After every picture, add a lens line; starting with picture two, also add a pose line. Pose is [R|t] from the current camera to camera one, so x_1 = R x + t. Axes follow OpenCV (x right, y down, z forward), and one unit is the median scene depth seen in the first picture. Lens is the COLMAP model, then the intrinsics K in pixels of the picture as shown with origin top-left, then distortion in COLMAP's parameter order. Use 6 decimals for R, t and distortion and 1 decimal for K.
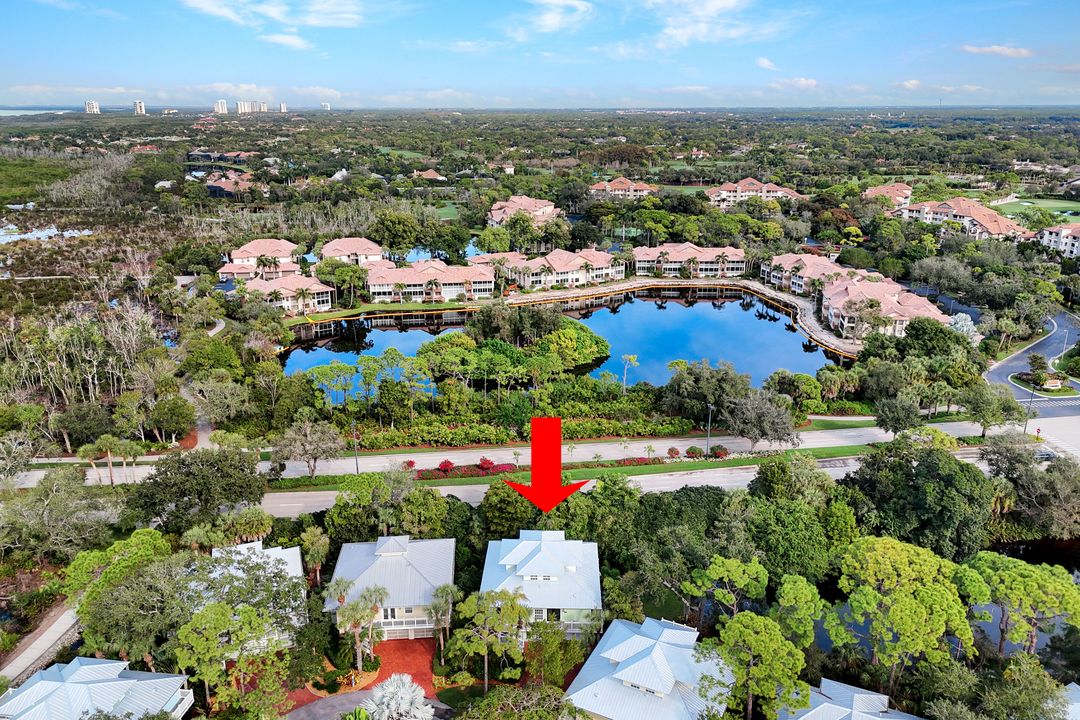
lens RADIAL K [[793.4, 0, 538.5], [0, 793.4, 356.3], [0, 0, 1]] dist [0.079084, -0.074537]
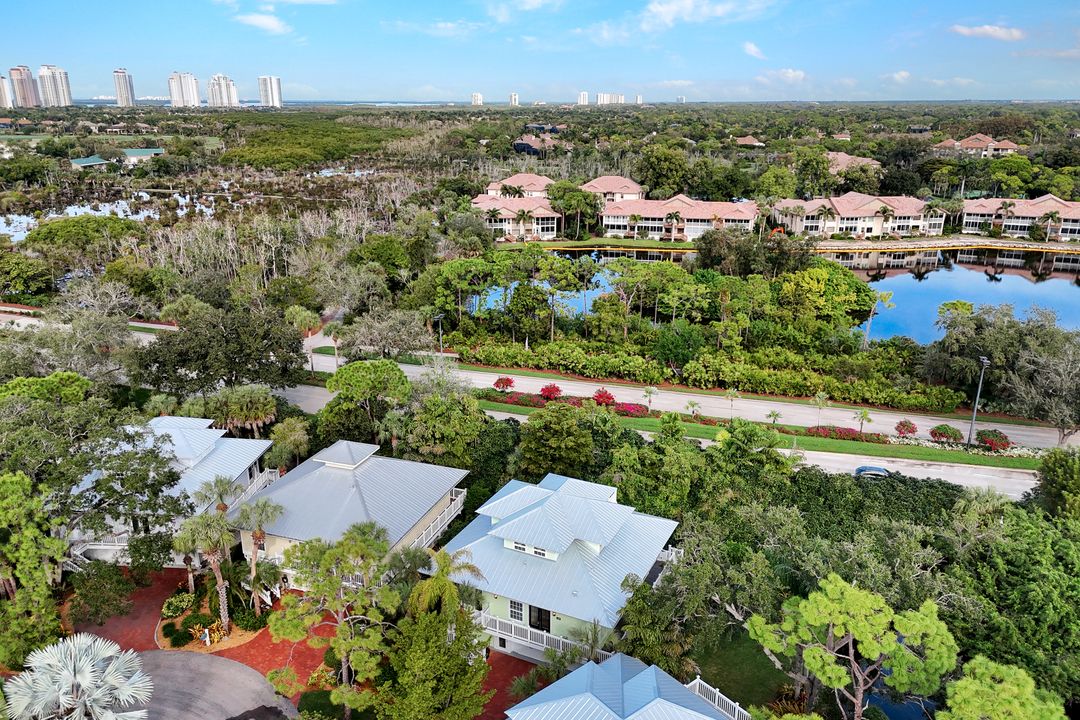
lens RADIAL K [[793.4, 0, 536.1], [0, 793.4, 362.6], [0, 0, 1]] dist [0.079084, -0.074537]
pose [[0.913332, 0.129884, -0.385947, 0.126429], [-0.124280, 0.991459, 0.039554, 0.072484], [0.387788, 0.011840, 0.921672, 0.282049]]
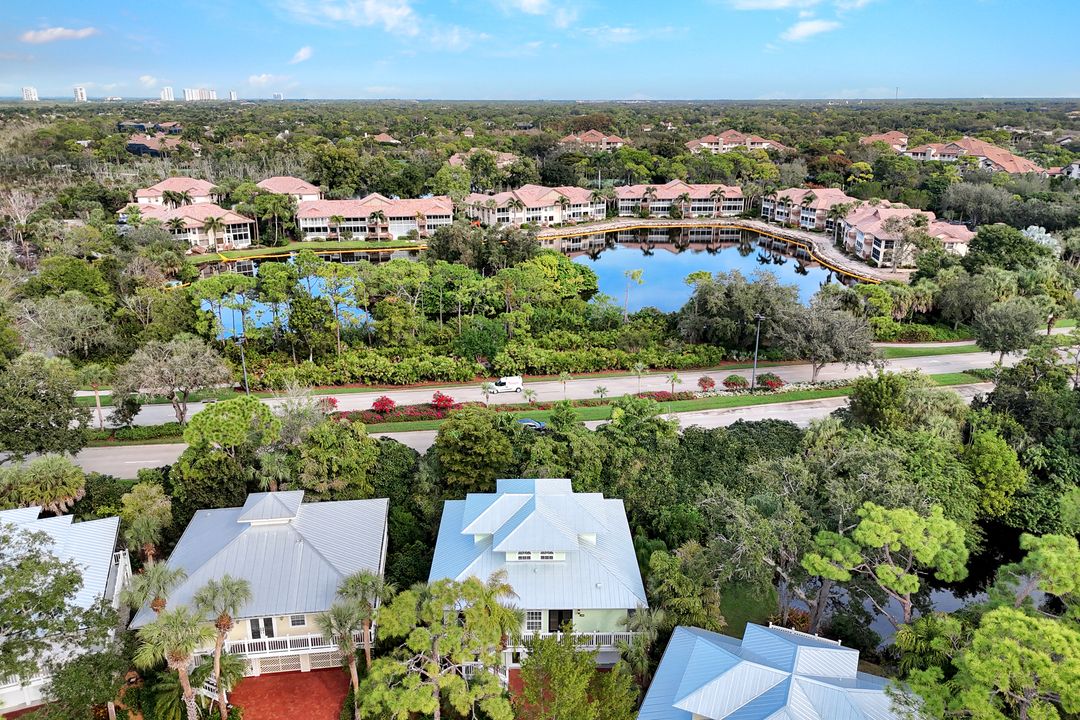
lens RADIAL K [[793.4, 0, 540.9], [0, 793.4, 368.0], [0, 0, 1]] dist [0.079084, -0.074537]
pose [[0.998664, -0.013836, 0.049796, -0.012134], [0.012729, 0.999666, 0.022472, 0.079487], [-0.050091, -0.021808, 0.998507, 0.264798]]
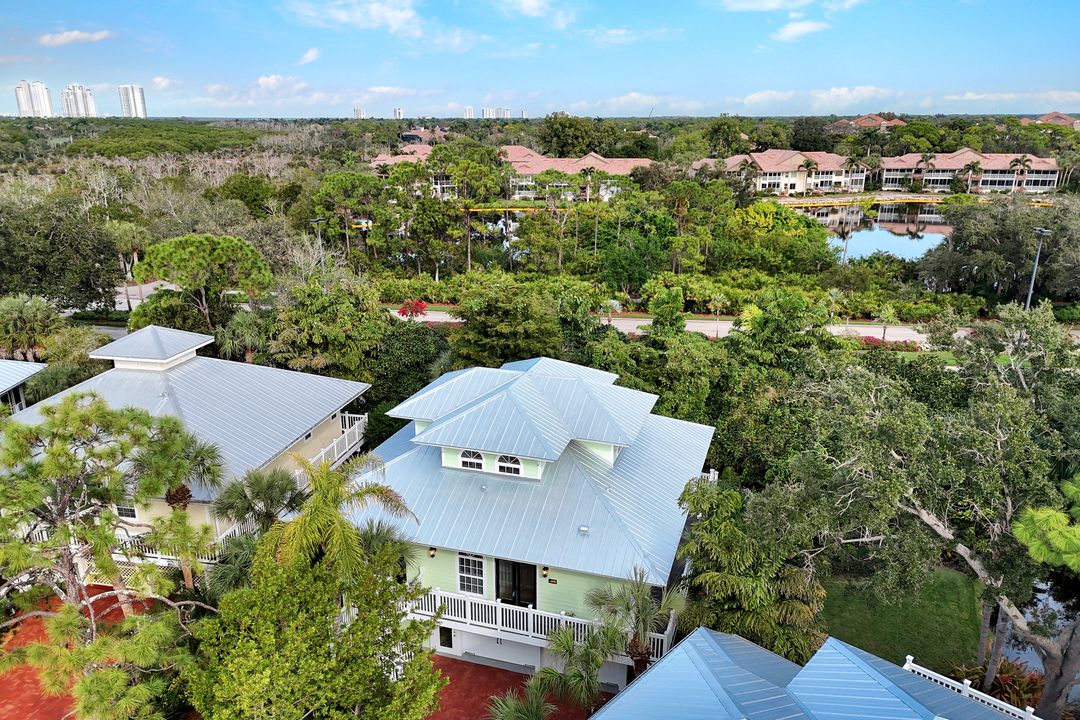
lens RADIAL K [[793.4, 0, 538.9], [0, 793.4, 377.9], [0, 0, 1]] dist [0.079084, -0.074537]
pose [[0.960936, 0.087025, -0.262734, 0.060290], [-0.083584, 0.996205, 0.024268, 0.140562], [0.263849, -0.001360, 0.964563, 0.420546]]
